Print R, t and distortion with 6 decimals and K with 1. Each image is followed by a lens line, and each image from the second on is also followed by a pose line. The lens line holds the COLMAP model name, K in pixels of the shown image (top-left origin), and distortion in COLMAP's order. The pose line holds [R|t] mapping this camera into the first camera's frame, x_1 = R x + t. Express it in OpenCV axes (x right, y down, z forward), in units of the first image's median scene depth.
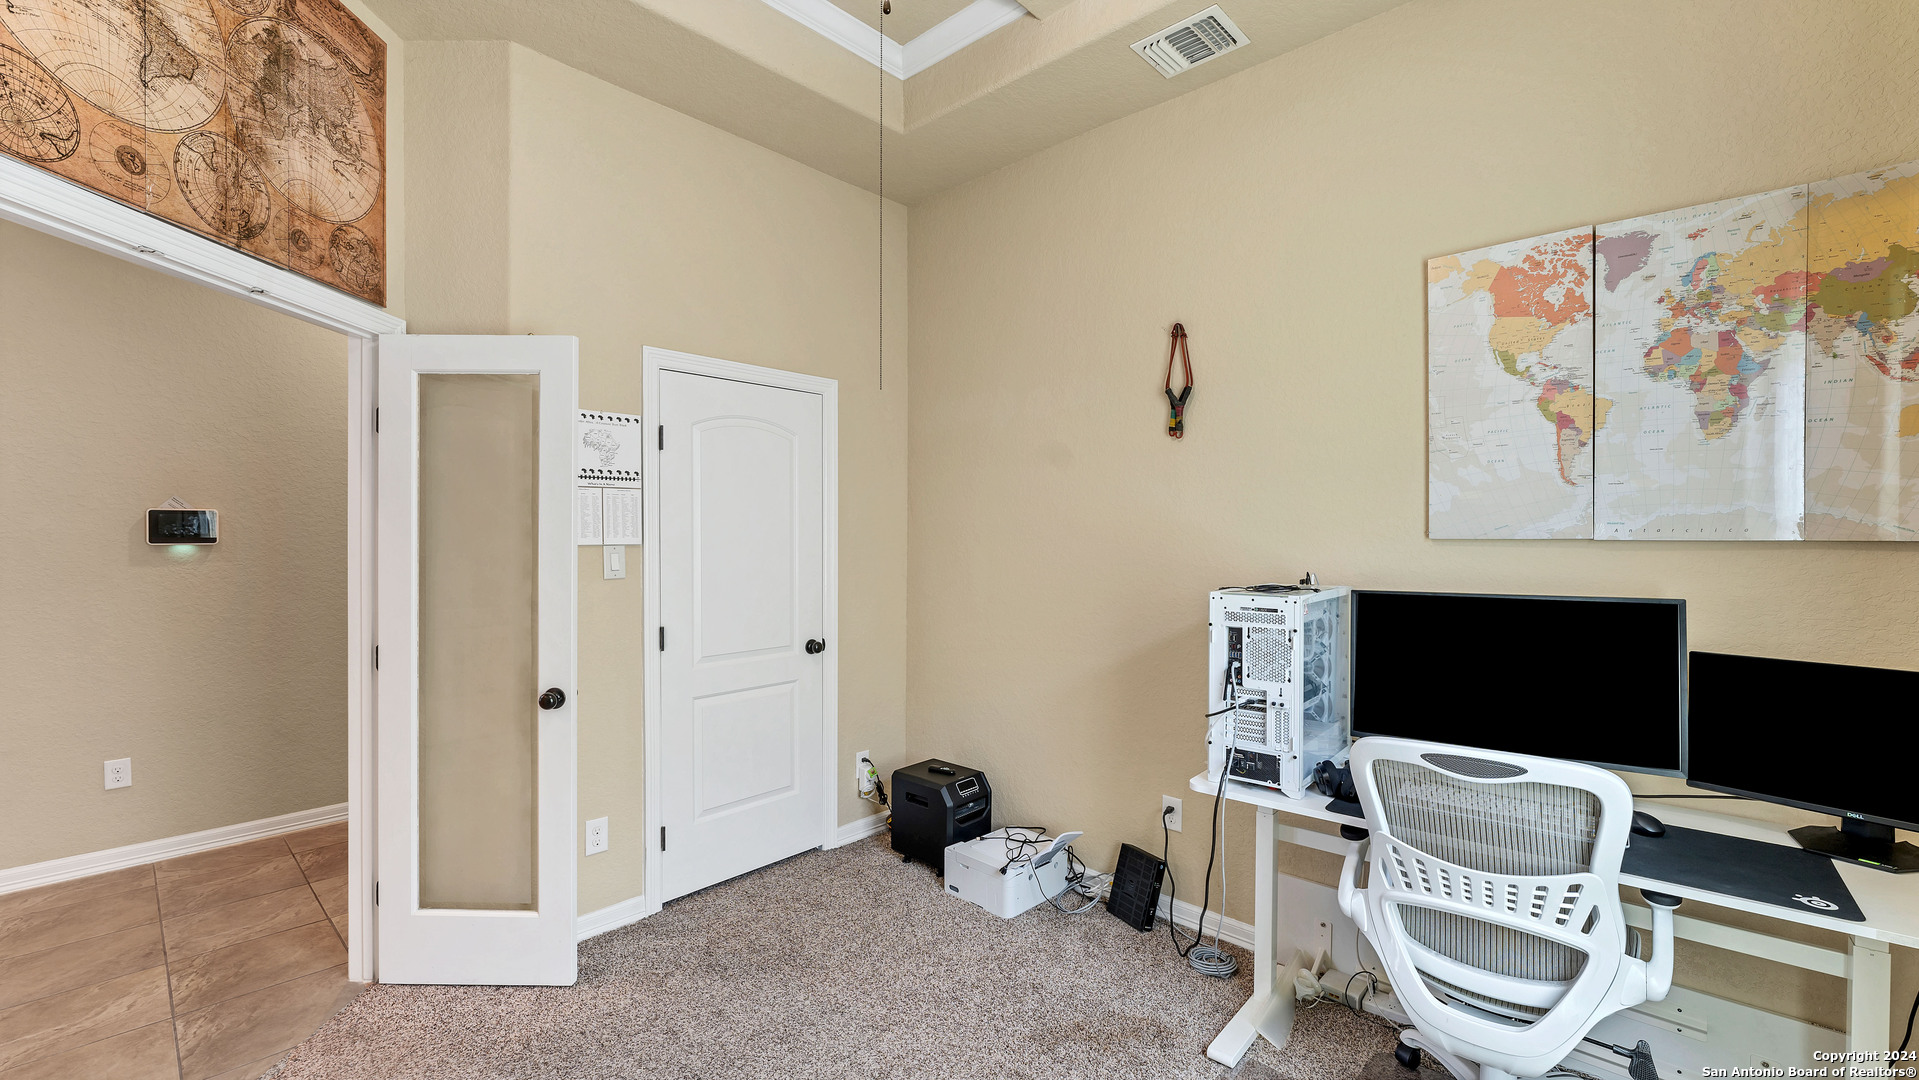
lens RADIAL K [[793.4, 0, 955.3], [0, 793.4, 540.2], [0, 0, 1]] dist [-0.006293, 0.001068]
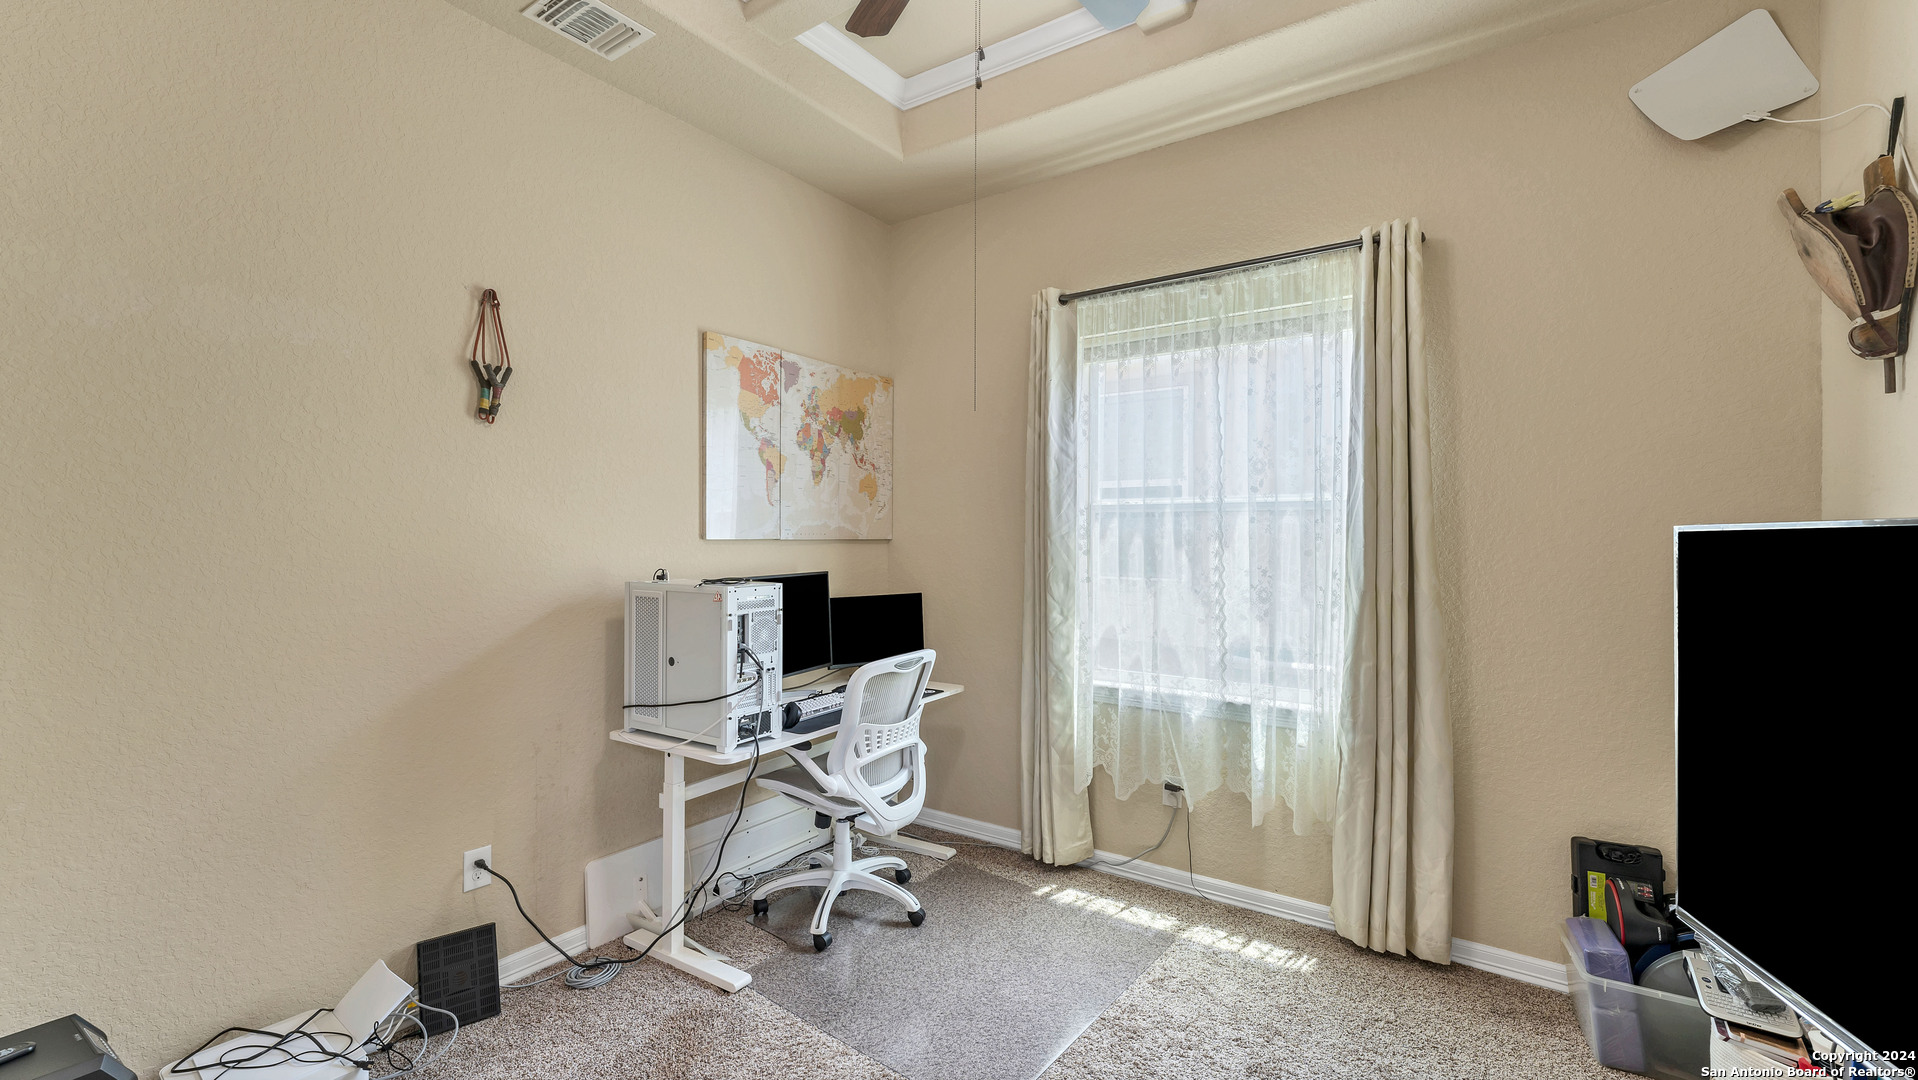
lens RADIAL K [[793.0, 0, 956.5], [0, 793.0, 538.0], [0, 0, 1]] dist [-0.006293, 0.001068]
pose [[-0.145899, -0.003789, 0.989292, -0.878822], [0.002755, 0.999987, 0.004236, -0.009709], [-0.989296, 0.003343, -0.145886, 0.865585]]
